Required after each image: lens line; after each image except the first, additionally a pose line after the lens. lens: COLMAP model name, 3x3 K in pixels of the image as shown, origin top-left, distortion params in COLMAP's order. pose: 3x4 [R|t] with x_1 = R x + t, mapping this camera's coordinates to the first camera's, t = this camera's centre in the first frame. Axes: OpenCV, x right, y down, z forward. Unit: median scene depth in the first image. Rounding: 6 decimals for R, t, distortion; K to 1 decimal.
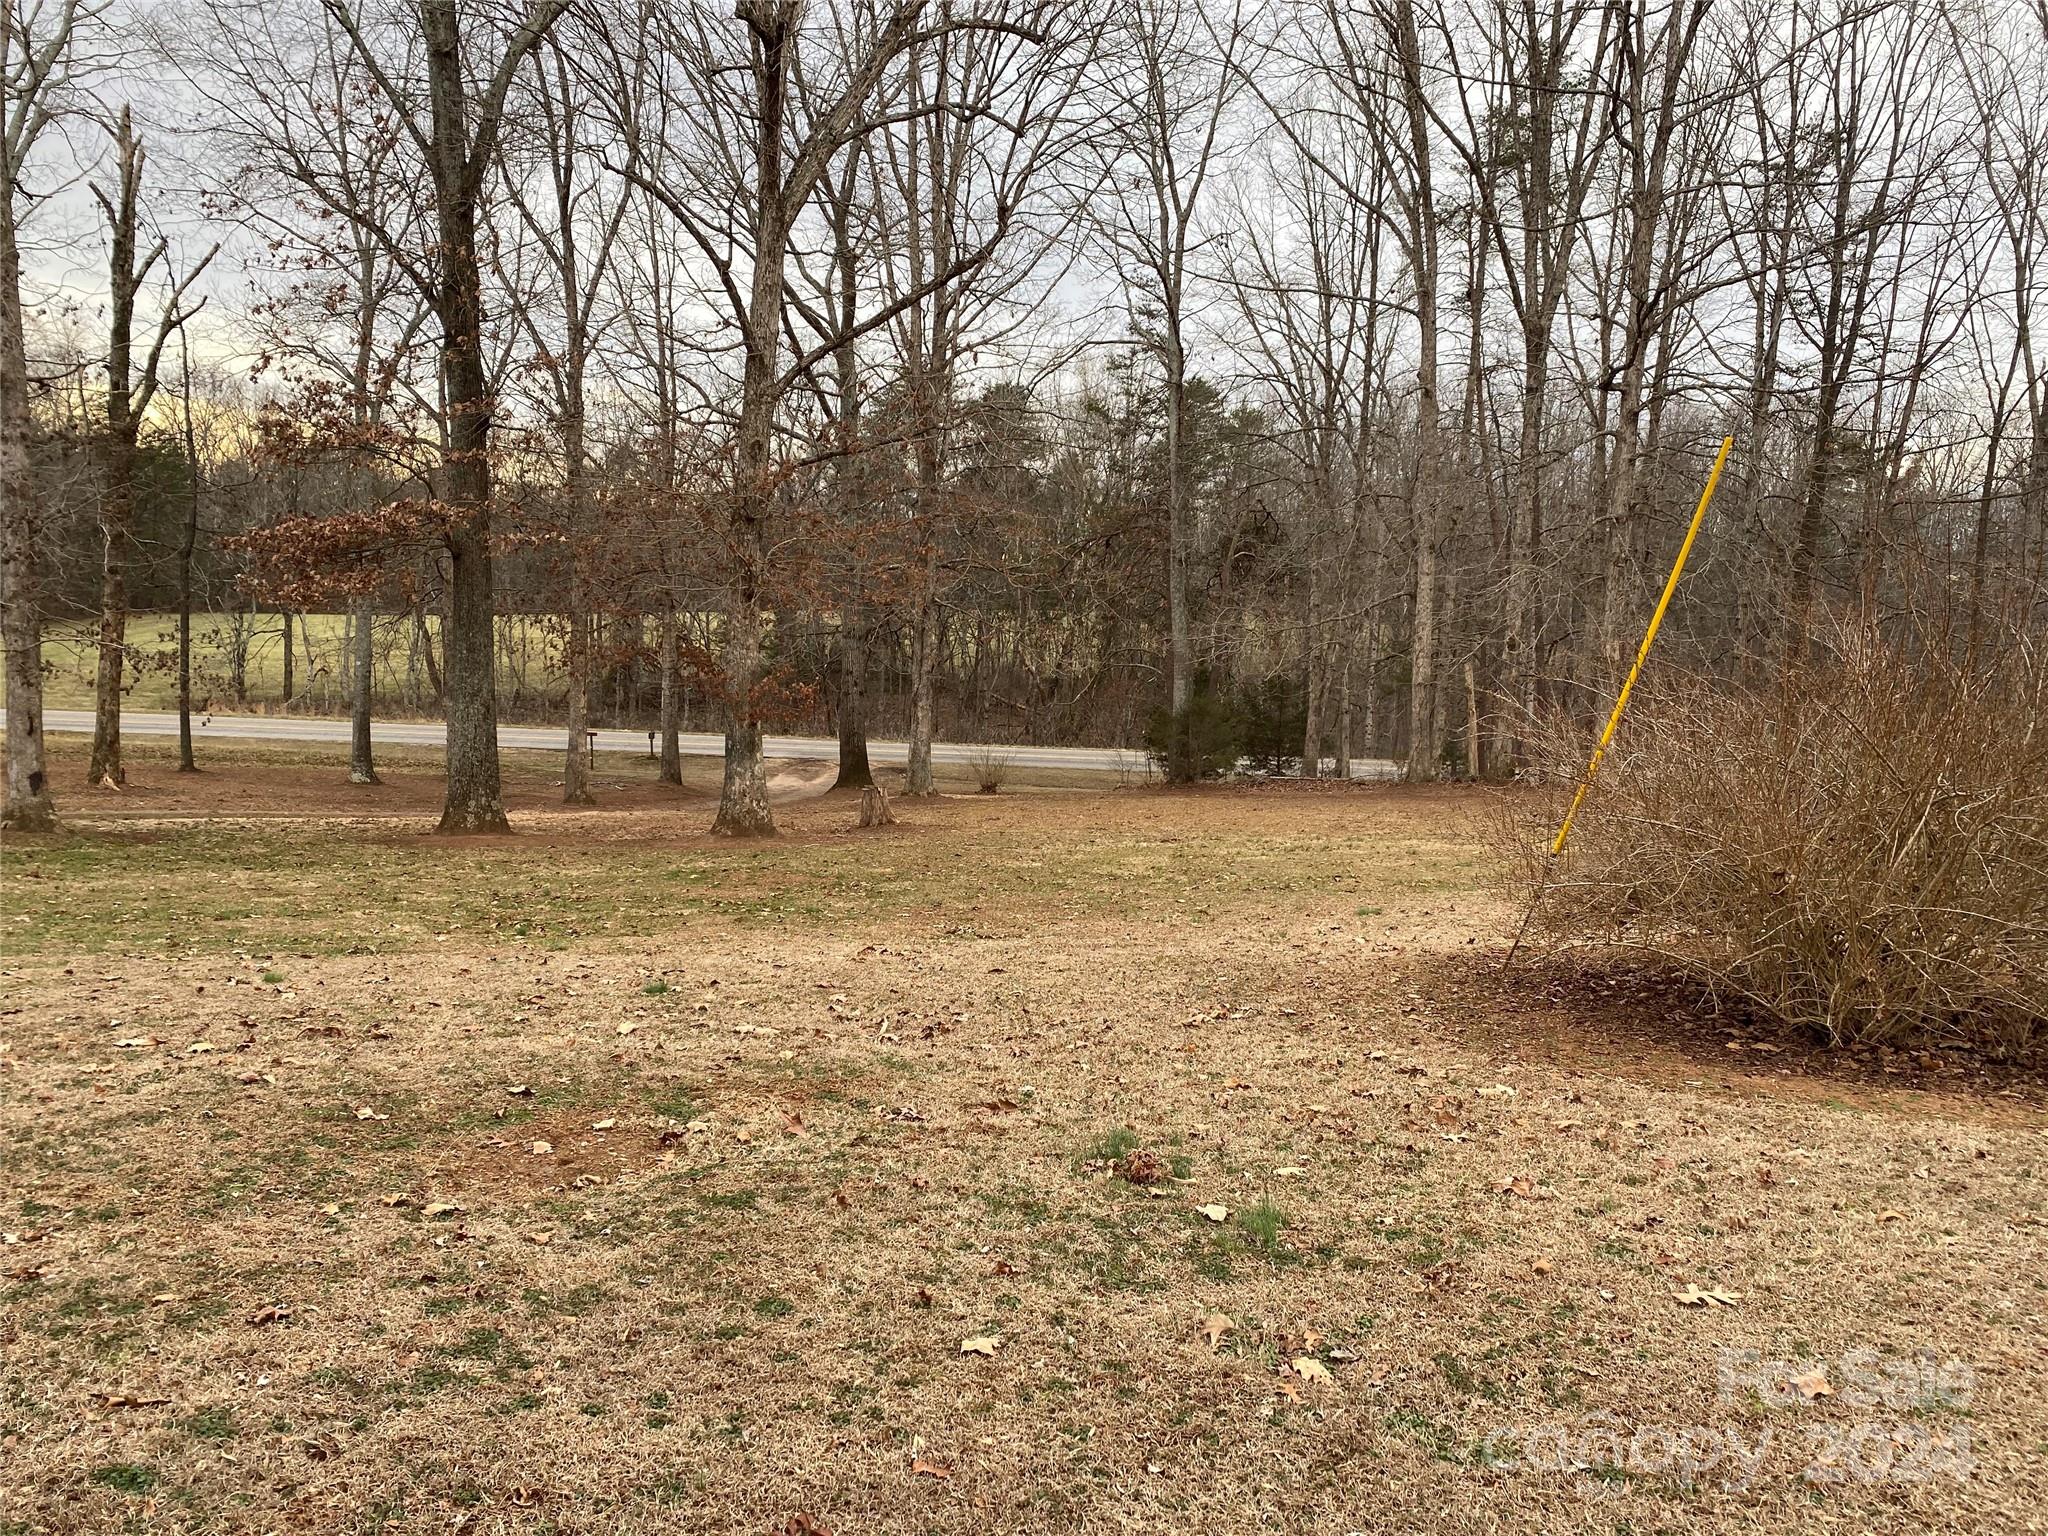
lens RADIAL K [[1563.0, 0, 1007.2], [0, 1563.0, 767.1], [0, 0, 1]] dist [0.043493, -0.028187]
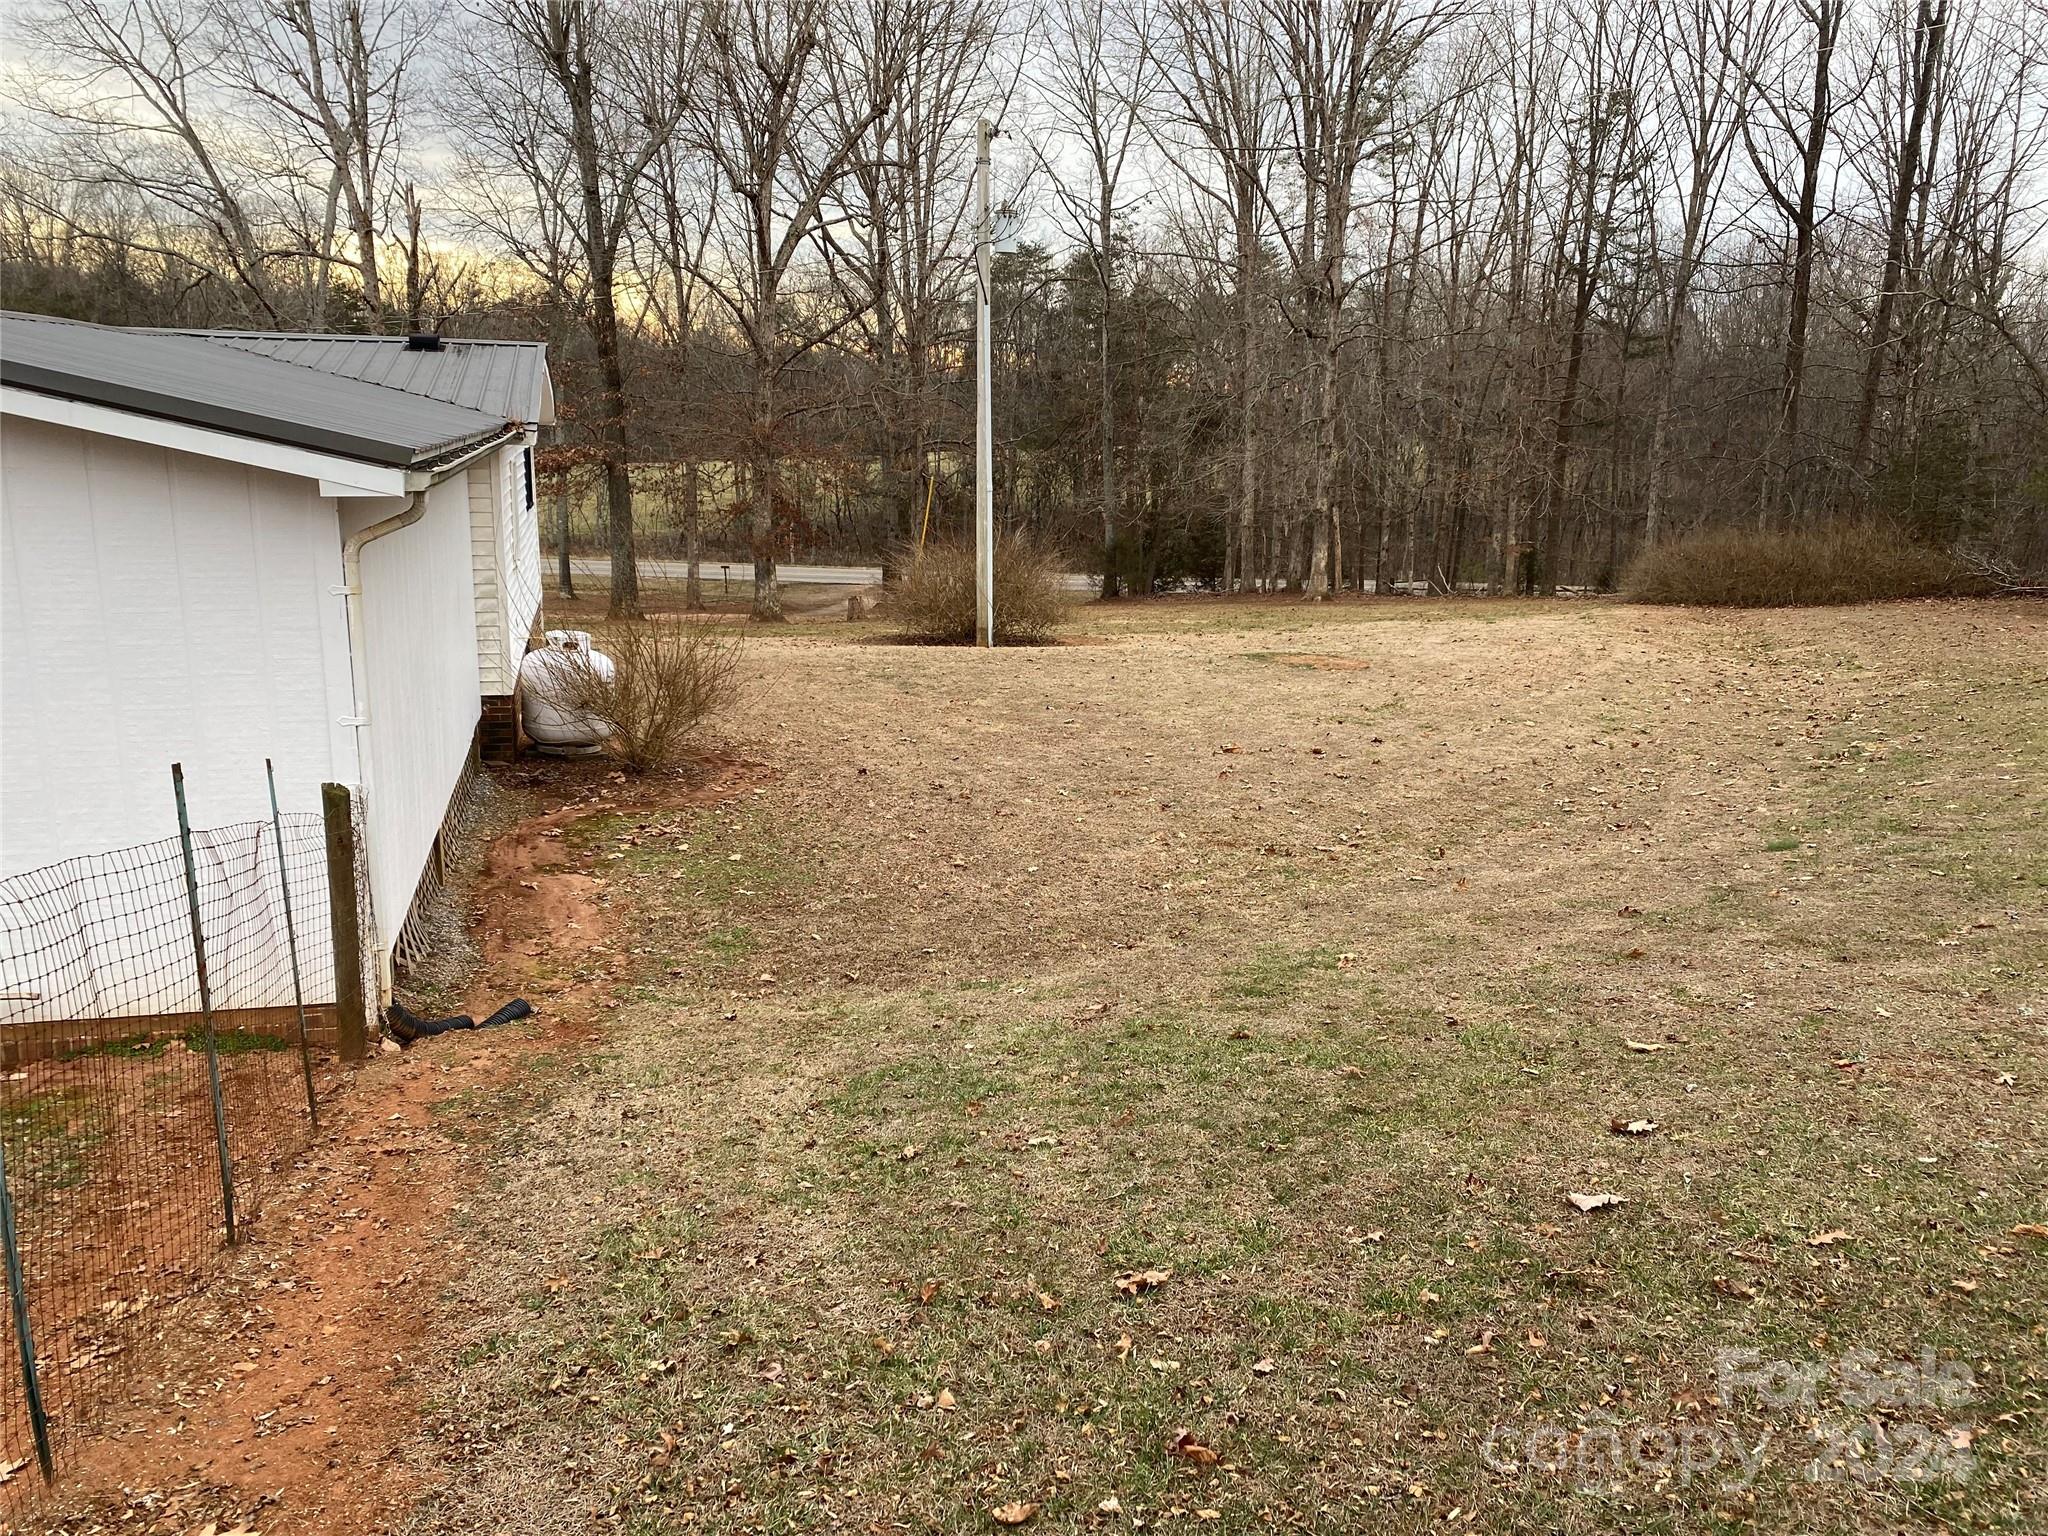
lens RADIAL K [[1563.0, 0, 1007.2], [0, 1563.0, 767.1], [0, 0, 1]] dist [0.043493, -0.028187]
pose [[0.992922, 0.000823, -0.118763, 0.231043], [0.011975, 0.994187, 0.107004, 0.015082], [0.118161, -0.107668, 0.987140, -0.555589]]
